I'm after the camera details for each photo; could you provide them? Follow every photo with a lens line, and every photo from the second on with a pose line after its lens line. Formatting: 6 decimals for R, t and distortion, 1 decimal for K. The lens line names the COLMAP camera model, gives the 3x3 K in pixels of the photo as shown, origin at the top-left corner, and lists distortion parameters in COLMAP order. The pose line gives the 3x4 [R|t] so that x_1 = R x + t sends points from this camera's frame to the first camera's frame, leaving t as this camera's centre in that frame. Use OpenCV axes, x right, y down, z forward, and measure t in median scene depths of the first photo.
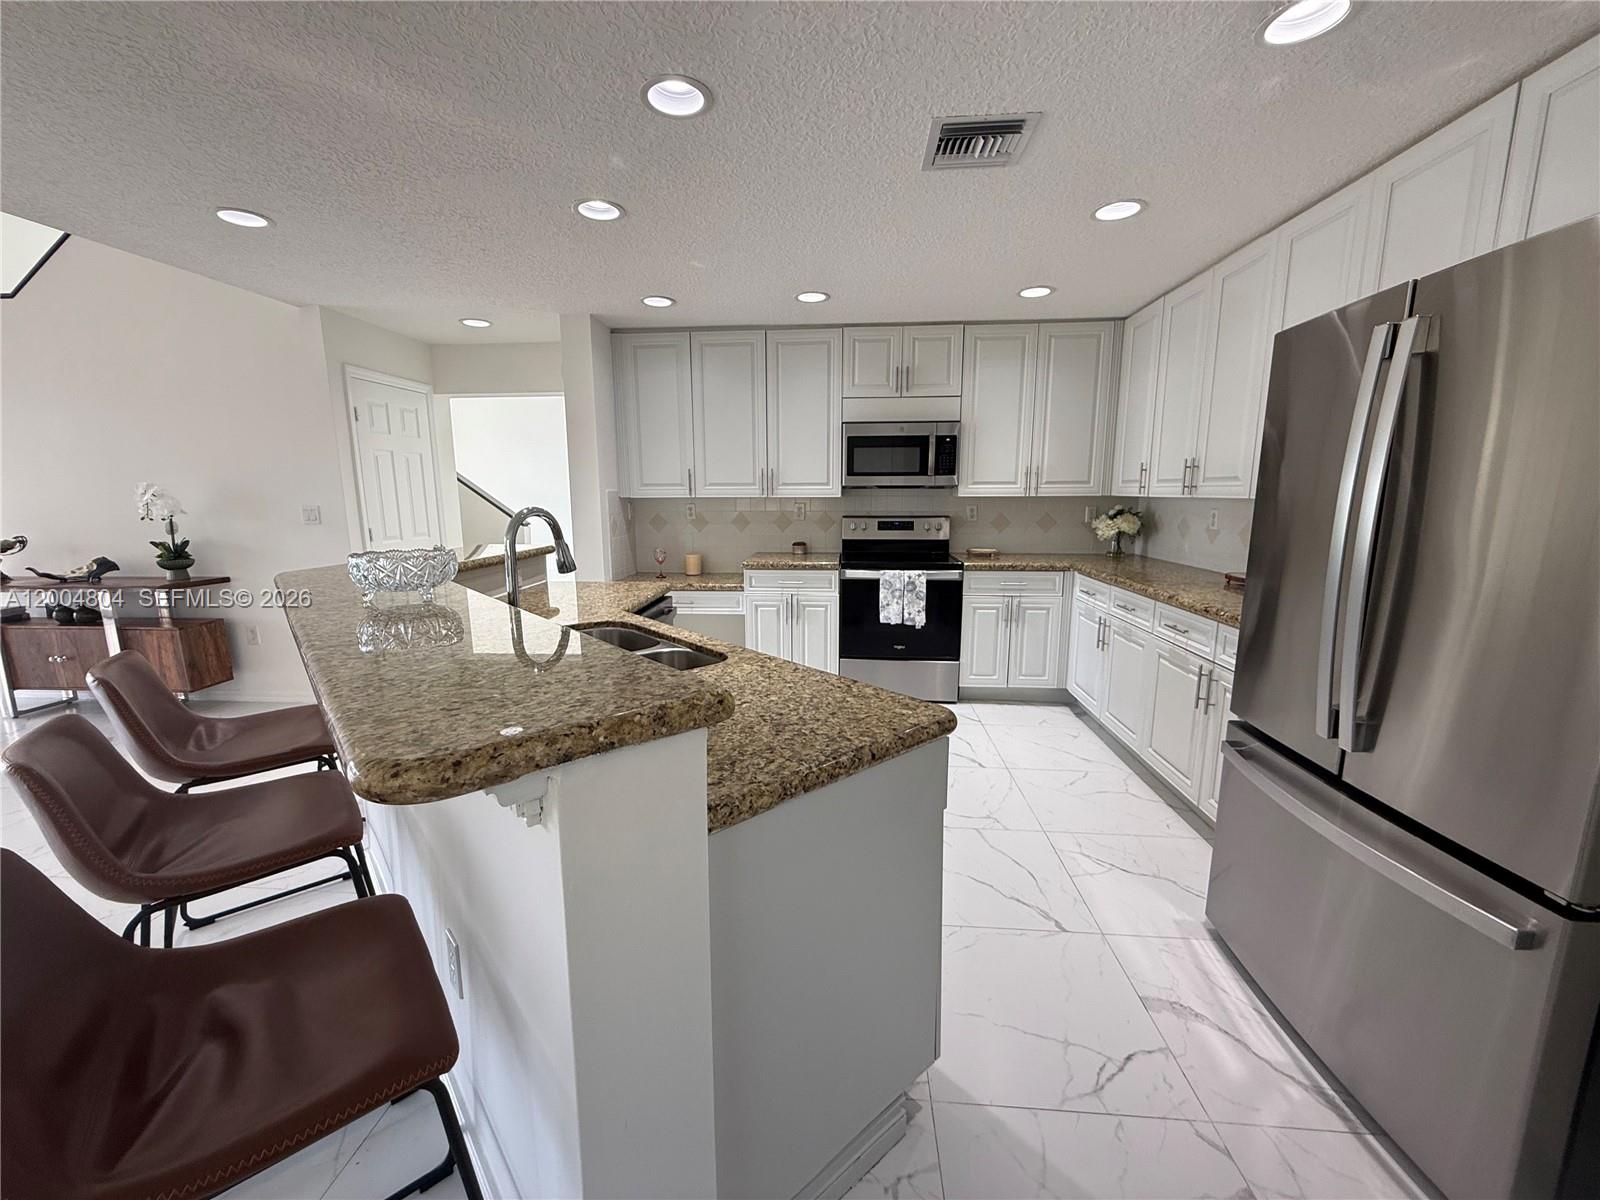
lens RADIAL K [[635.6, 0, 794.8], [0, 635.6, 601.8], [0, 0, 1]] dist [-0.001585, 0.000342]
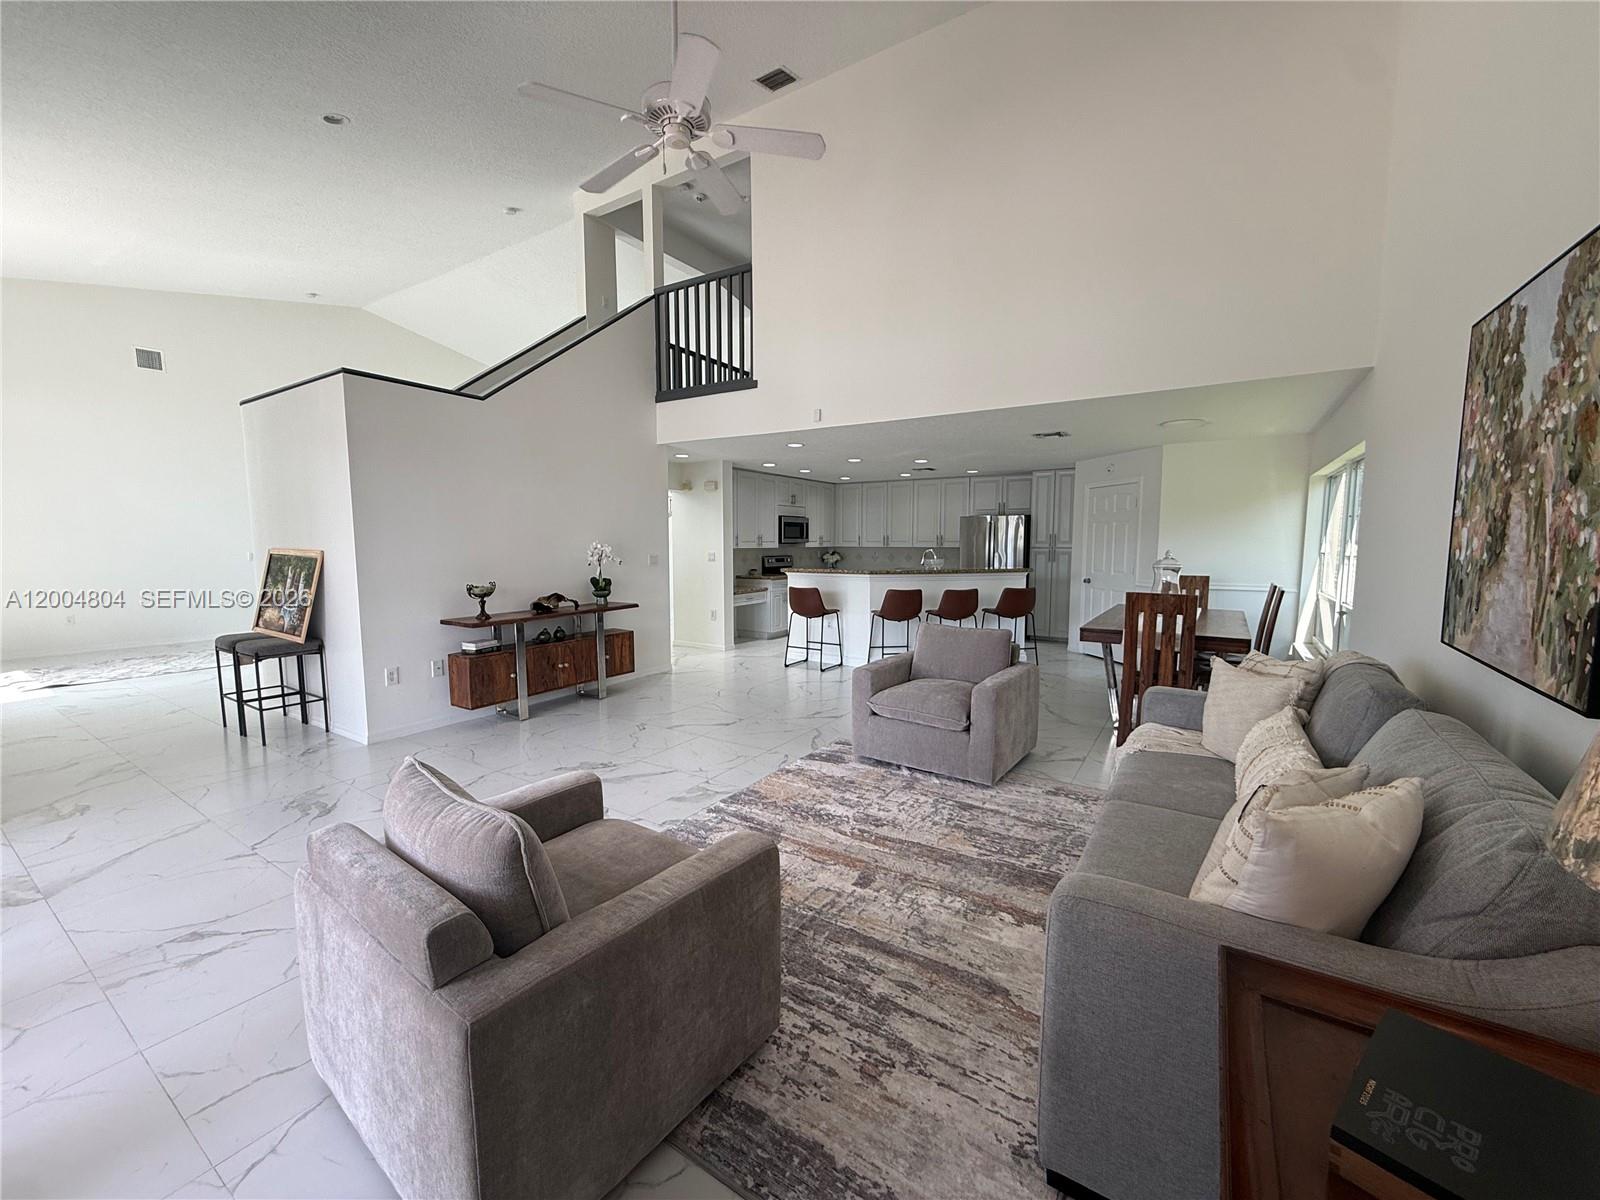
lens RADIAL K [[635.6, 0, 793.7], [0, 635.6, 600.0], [0, 0, 1]] dist [-0.001585, 0.000342]
pose [[0.478637, -0.078140, 0.874529, -1.990059], [0.148750, 0.988851, 0.006942, 0.012654], [-0.865321, 0.126763, 0.484924, -0.129241]]
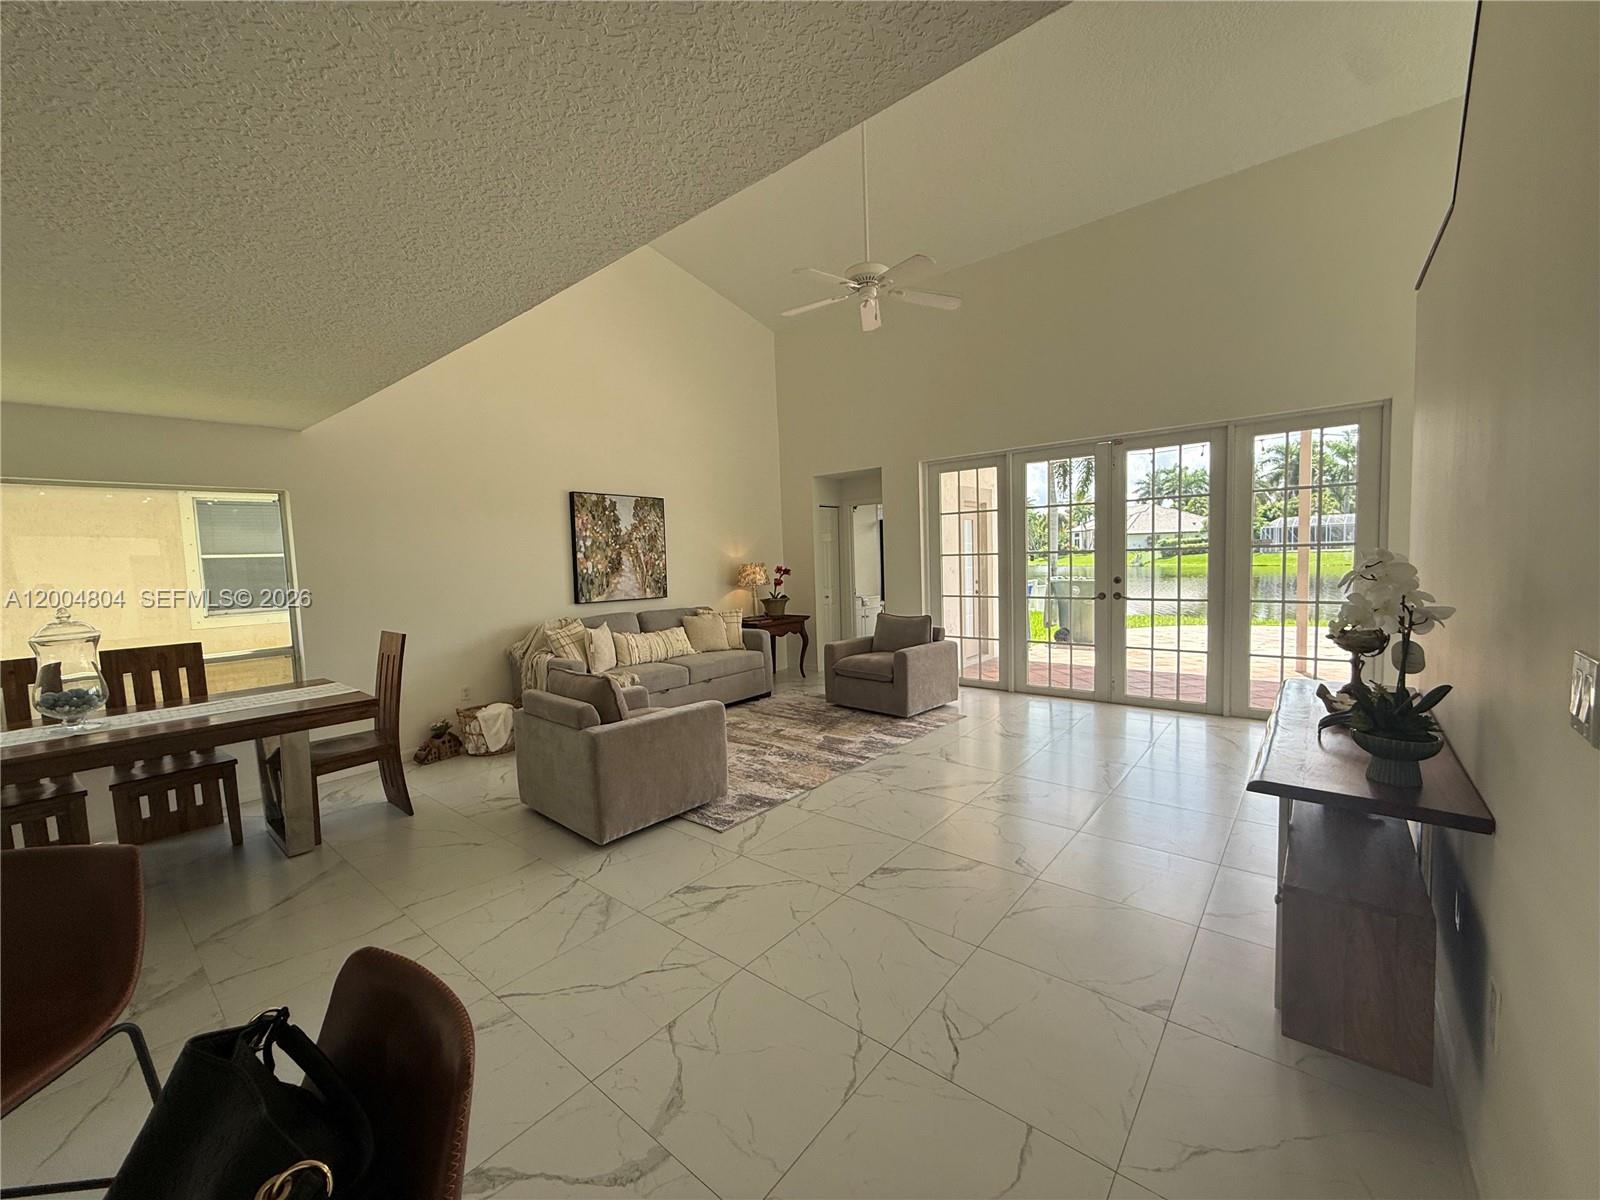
lens RADIAL K [[635.6, 0, 795.3], [0, 635.6, 600.4], [0, 0, 1]] dist [-0.001585, 0.000342]
pose [[-0.577021, 0.083157, -0.812485, -0.405265], [-0.100849, 0.979936, 0.171918, -0.172014], [0.810479, 0.181138, -0.557058, 0.855777]]
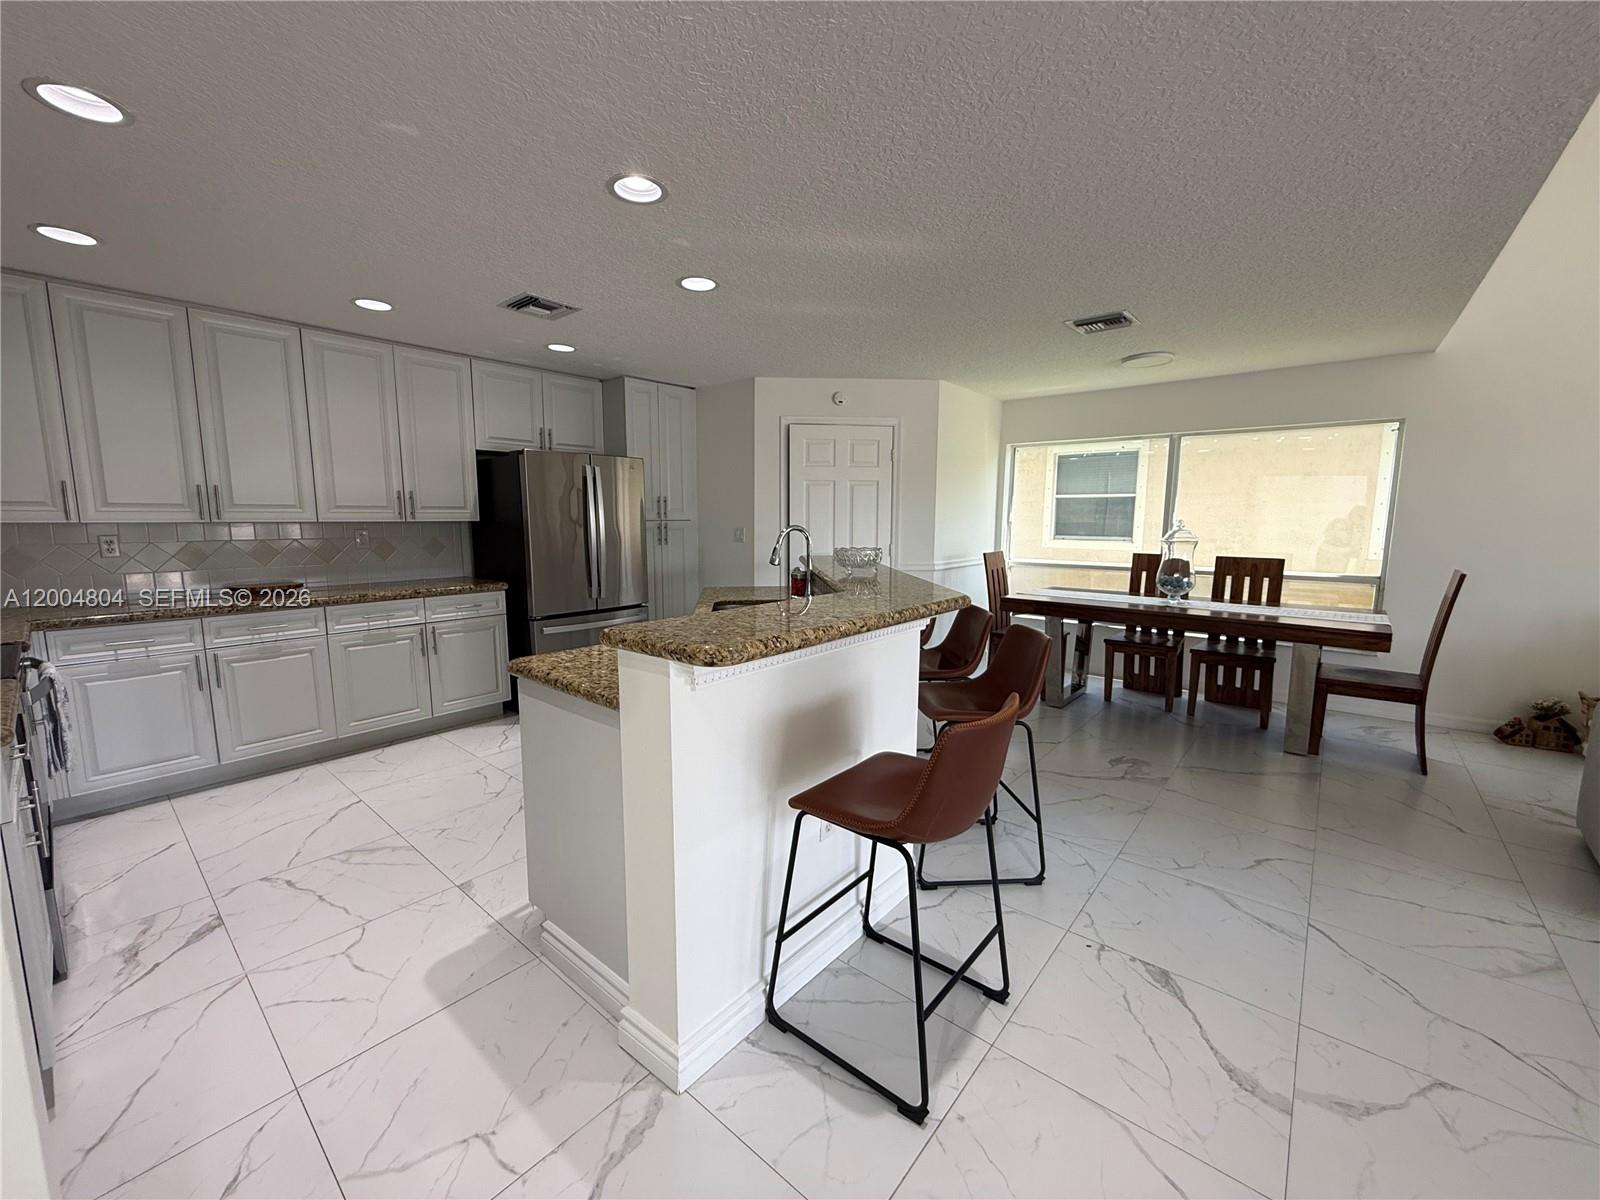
lens RADIAL K [[635.6, 0, 794.2], [0, 635.6, 601.5], [0, 0, 1]] dist [-0.001585, 0.000342]
pose [[-0.810337, -0.077260, 0.580849, -0.602438], [0.099936, 0.958525, 0.266915, -0.172910], [-0.577380, 0.274338, -0.769007, 0.999094]]
